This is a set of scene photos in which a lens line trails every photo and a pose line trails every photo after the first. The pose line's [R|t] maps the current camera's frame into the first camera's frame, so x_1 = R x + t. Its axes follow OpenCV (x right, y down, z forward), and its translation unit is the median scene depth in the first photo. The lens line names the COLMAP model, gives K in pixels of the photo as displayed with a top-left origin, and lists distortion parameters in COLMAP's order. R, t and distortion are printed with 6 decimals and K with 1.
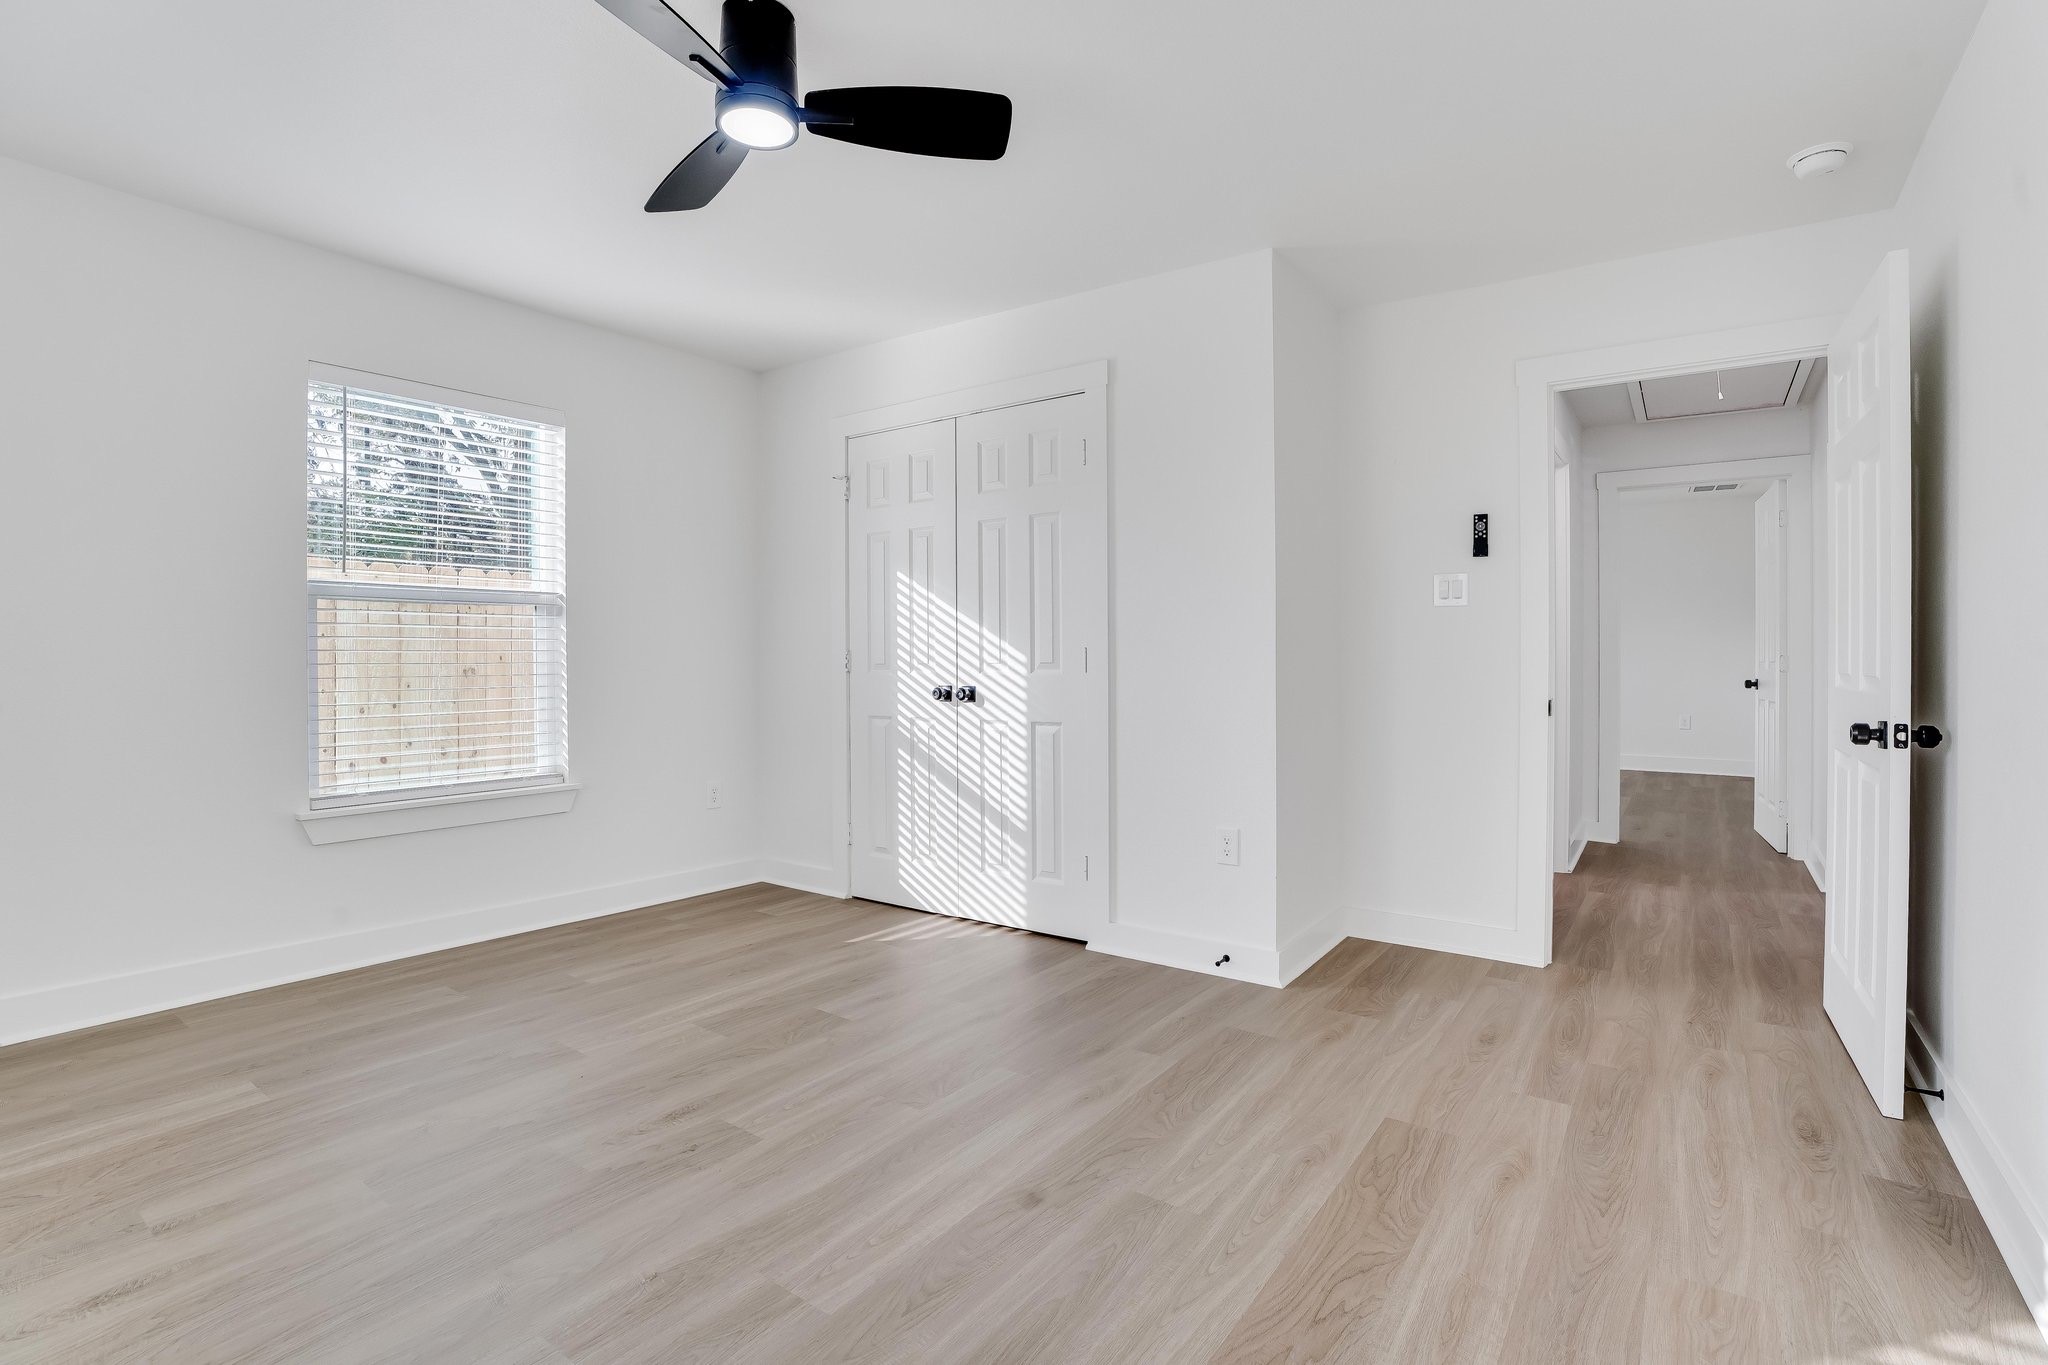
lens RADIAL K [[963.3, 0, 1048.6], [0, 963.3, 679.3], [0, 0, 1]] dist [-0.056002, 0.018726]
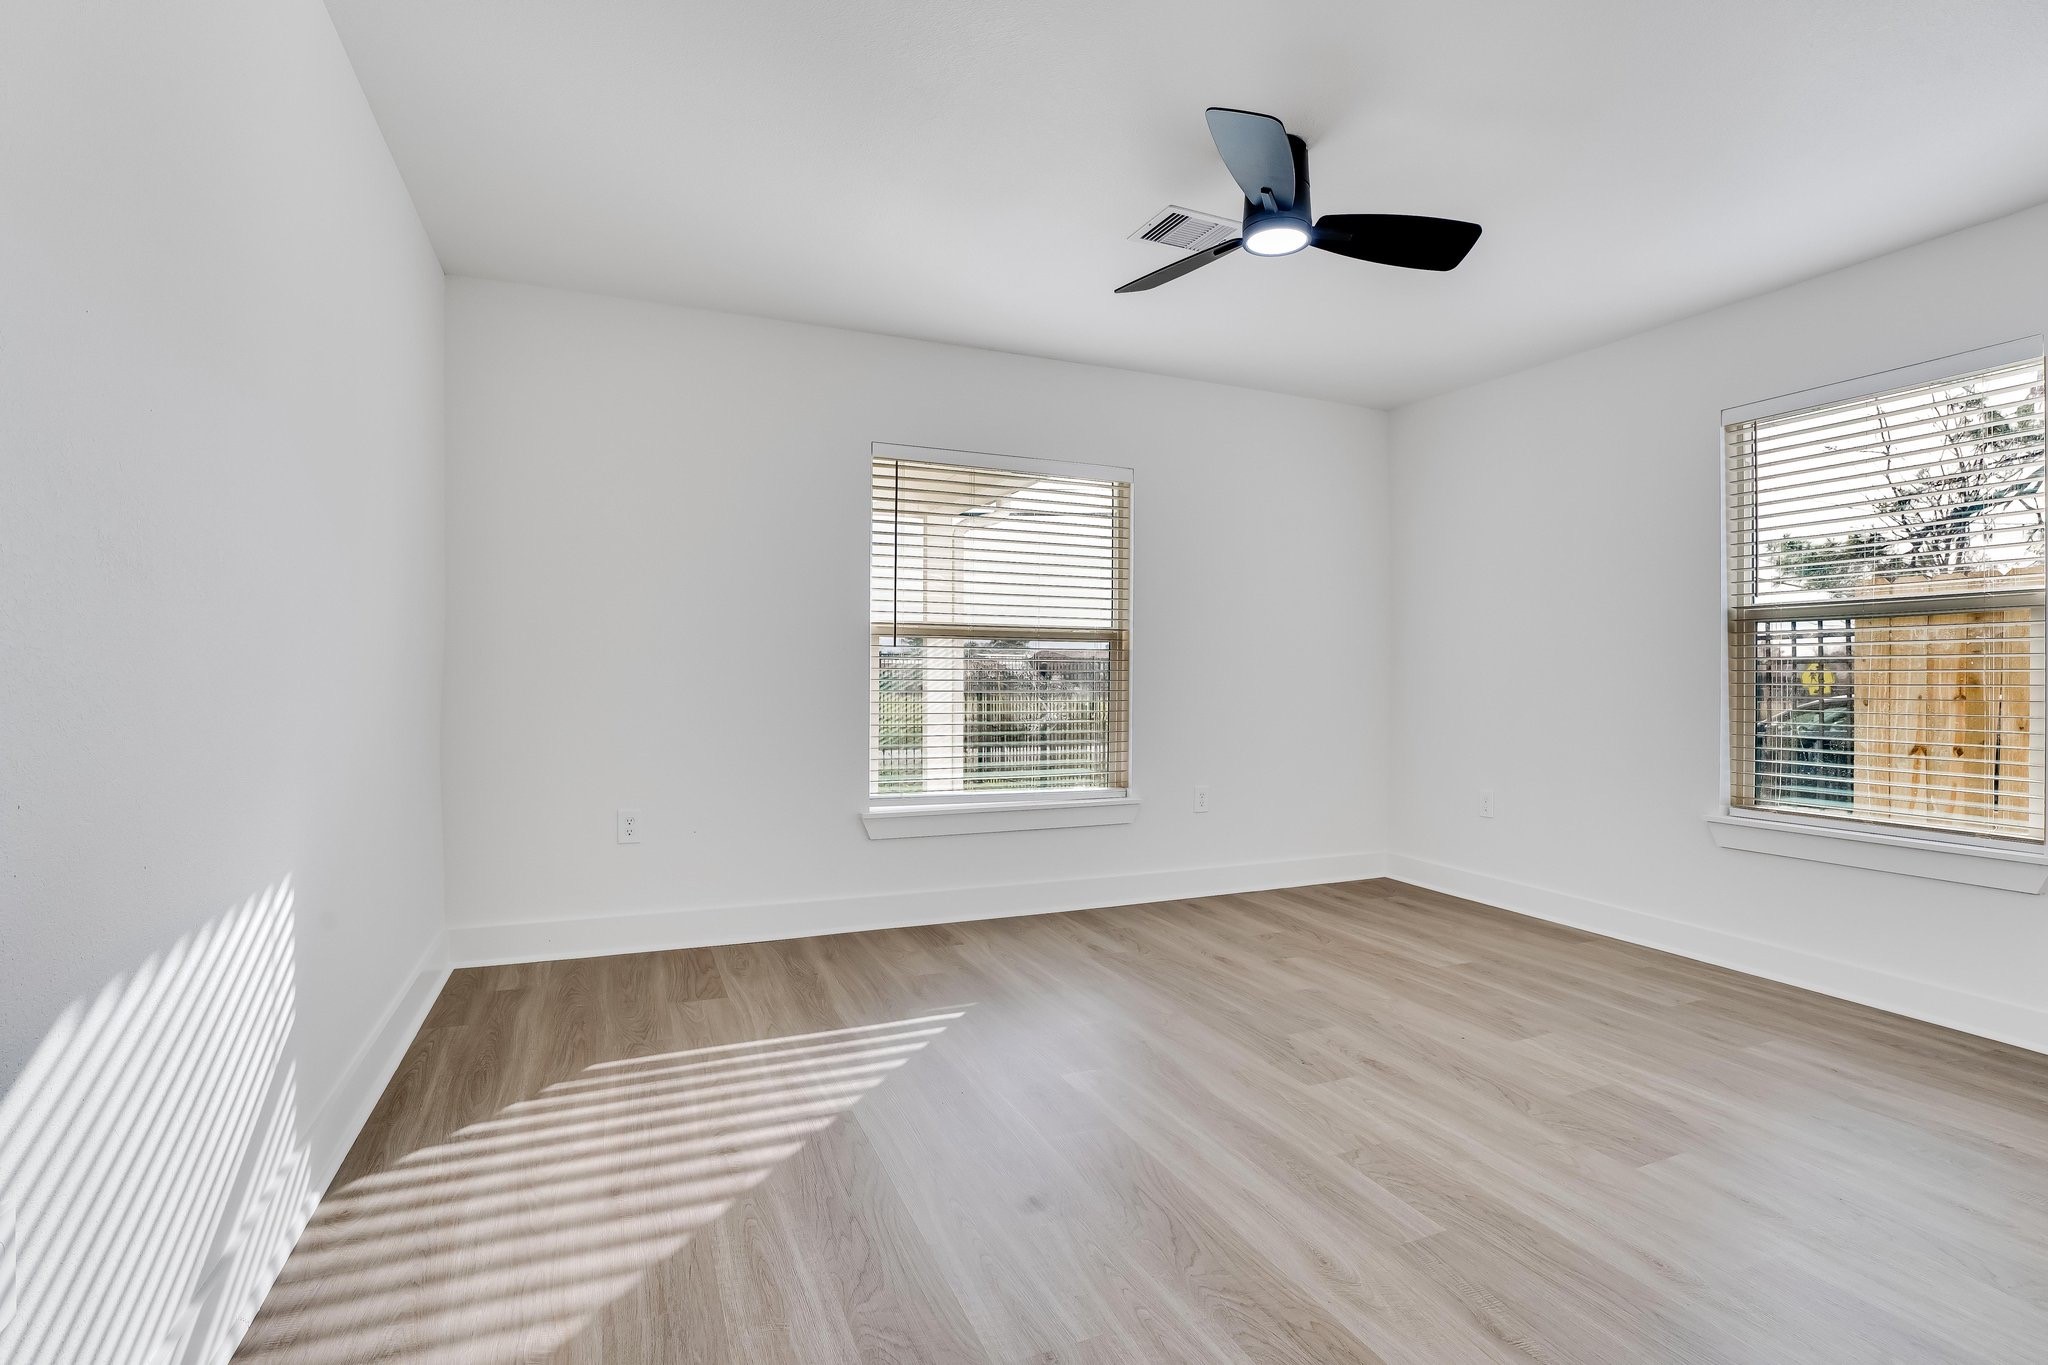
lens RADIAL K [[963.3, 0, 1048.6], [0, 963.3, 679.3], [0, 0, 1]] dist [-0.056002, 0.018726]
pose [[-0.515721, -0.006161, -0.856734, 0.787539], [-0.026873, 0.999598, 0.008988, -0.012834], [0.856335, 0.027658, -0.515680, 1.198044]]
